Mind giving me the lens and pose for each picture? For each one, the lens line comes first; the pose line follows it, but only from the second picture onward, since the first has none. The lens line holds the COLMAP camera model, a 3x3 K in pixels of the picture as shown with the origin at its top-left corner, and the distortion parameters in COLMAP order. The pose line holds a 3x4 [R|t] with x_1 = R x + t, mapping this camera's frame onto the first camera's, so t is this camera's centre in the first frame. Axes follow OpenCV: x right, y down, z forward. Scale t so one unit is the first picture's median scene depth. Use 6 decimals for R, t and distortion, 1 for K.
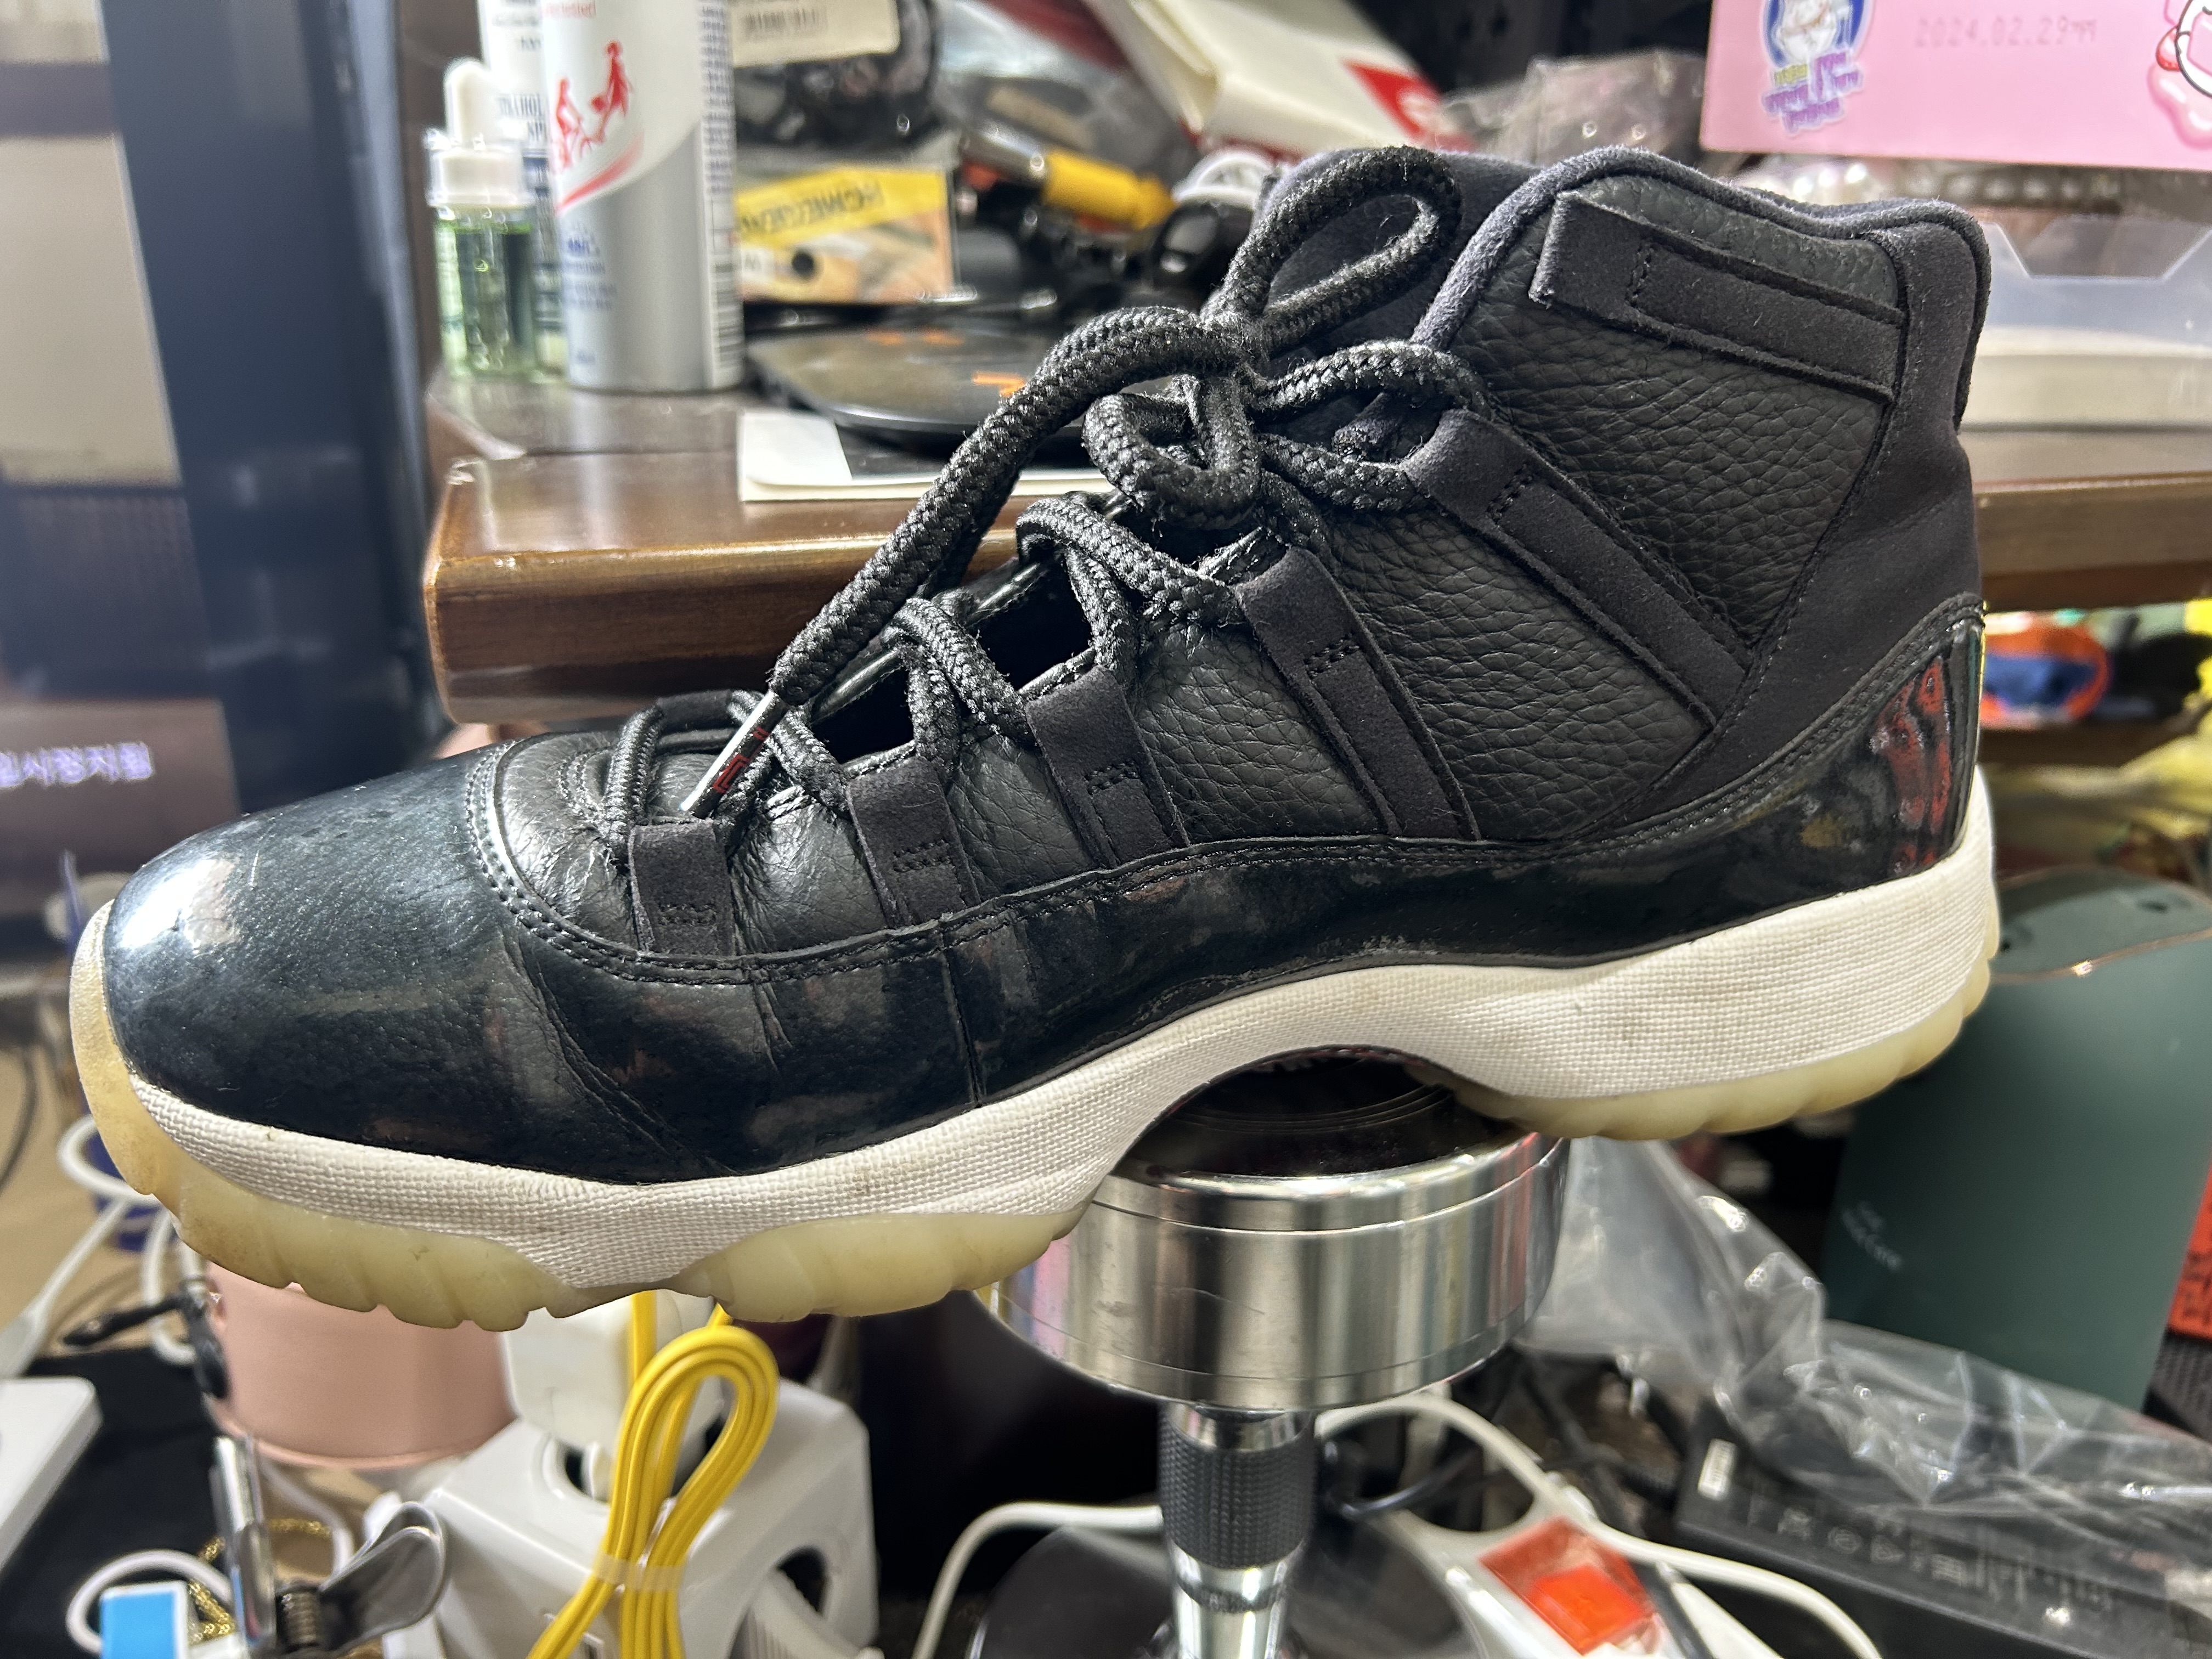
lens RADIAL K [[1713.7, 0, 1099.4], [0, 1713.7, 825.4], [0, 0, 1]] dist [-0.037988, 0.010648]
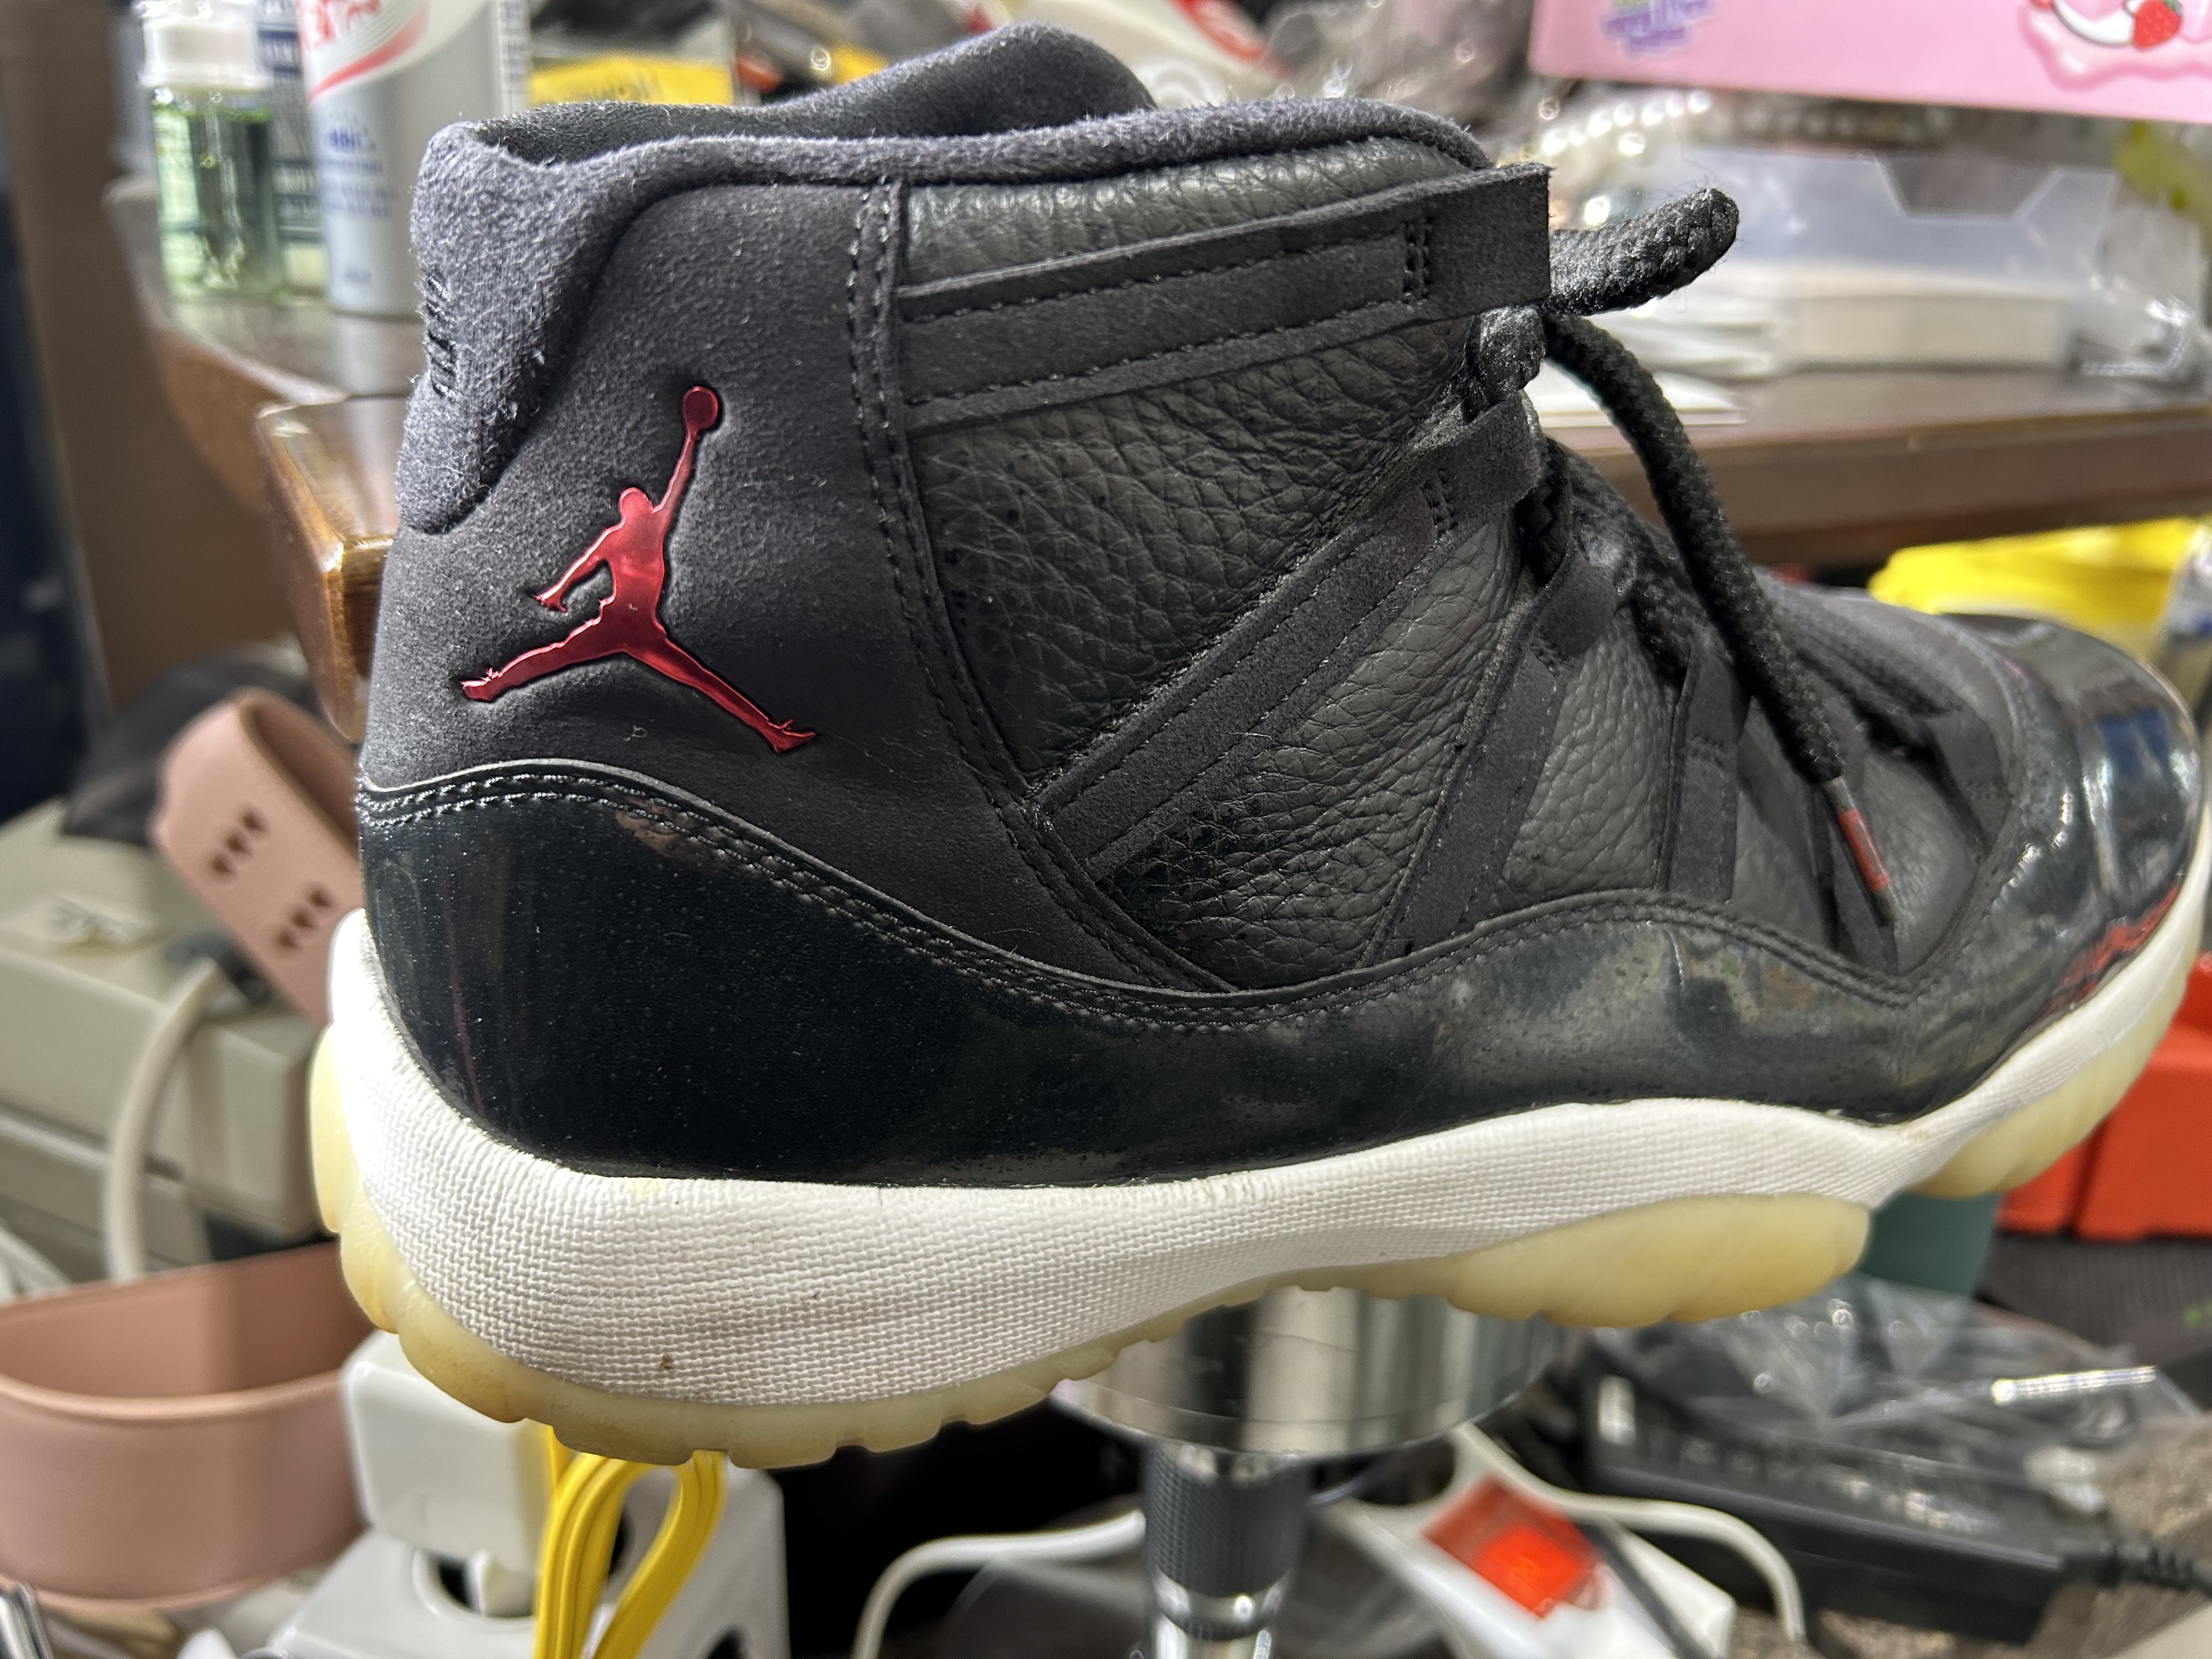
lens RADIAL K [[1713.7, 0, 1094.6], [0, 1713.7, 833.1], [0, 0, 1]] dist [-0.037988, 0.010648]
pose [[0.976050, -0.053624, 0.210834, -0.139570], [0.043553, 0.997690, 0.052128, -0.029021], [-0.213142, -0.041697, 0.976131, 0.098248]]
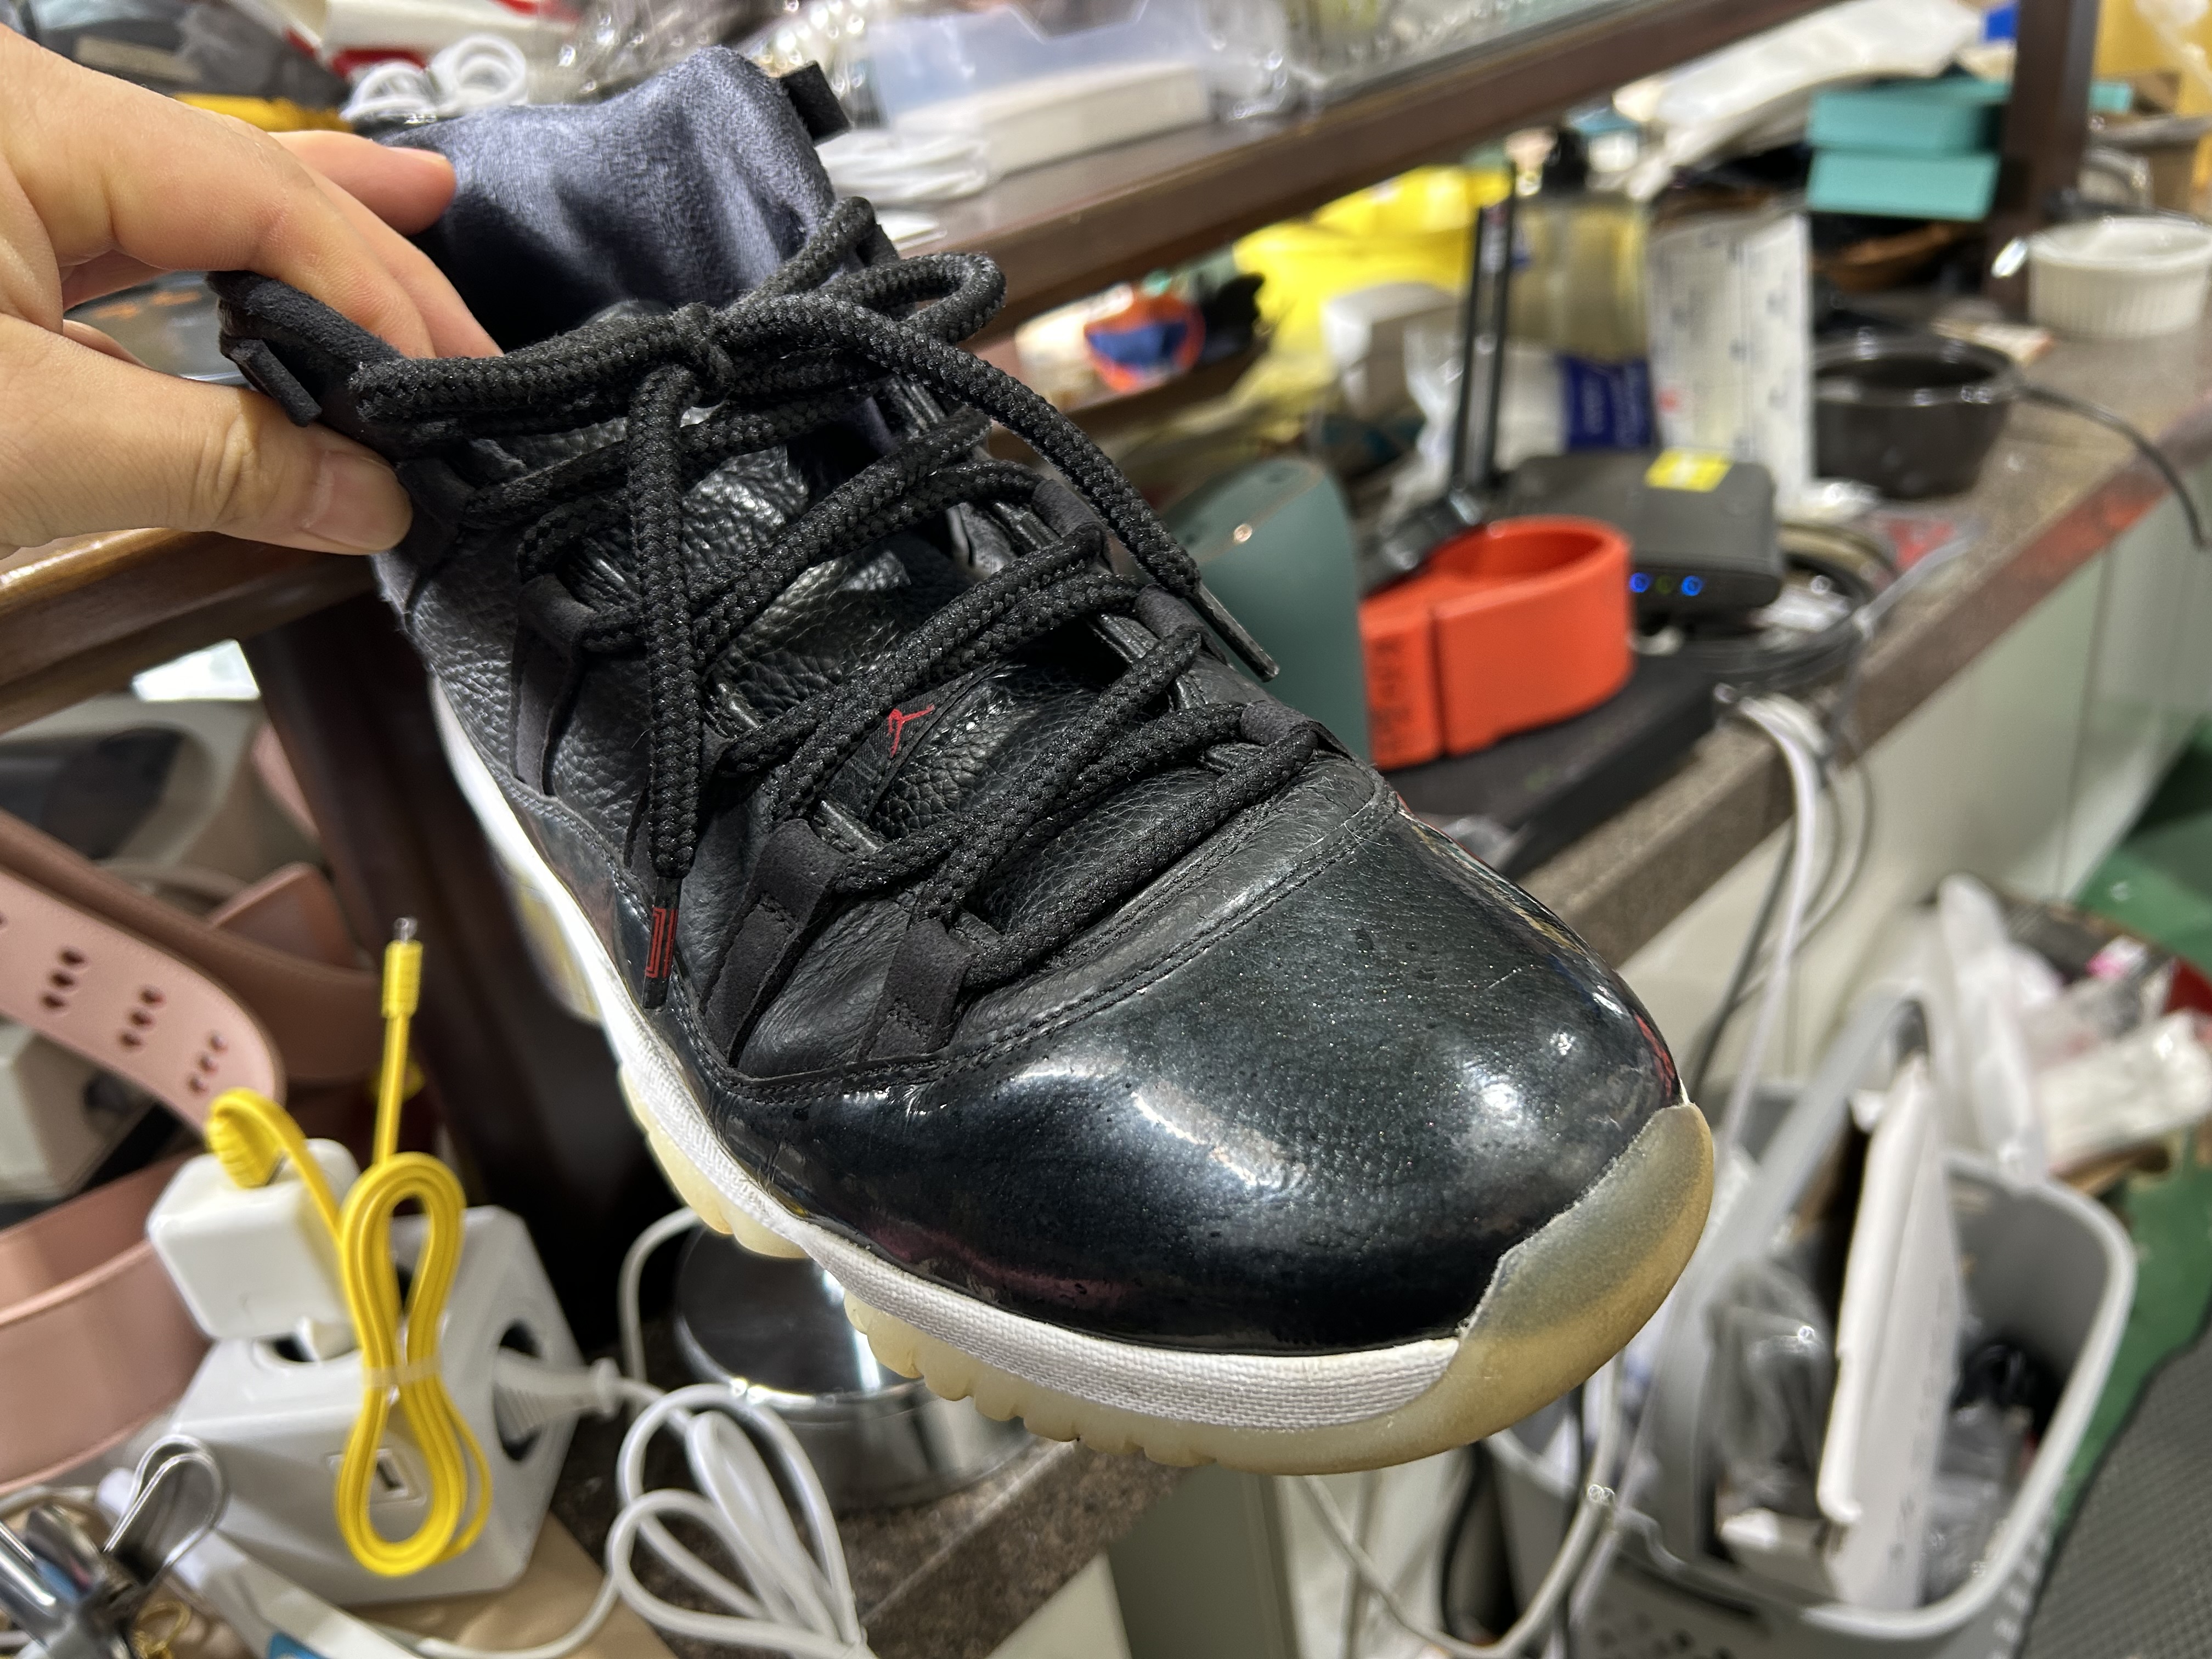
lens RADIAL K [[1713.7, 0, 1089.4], [0, 1713.7, 847.9], [0, 0, 1]] dist [-0.037988, 0.010648]
pose [[0.854954, -0.369834, 0.363699, -0.127584], [0.324976, 0.928407, 0.180141, 0.029512], [-0.404283, -0.035818, 0.913932, -0.225293]]
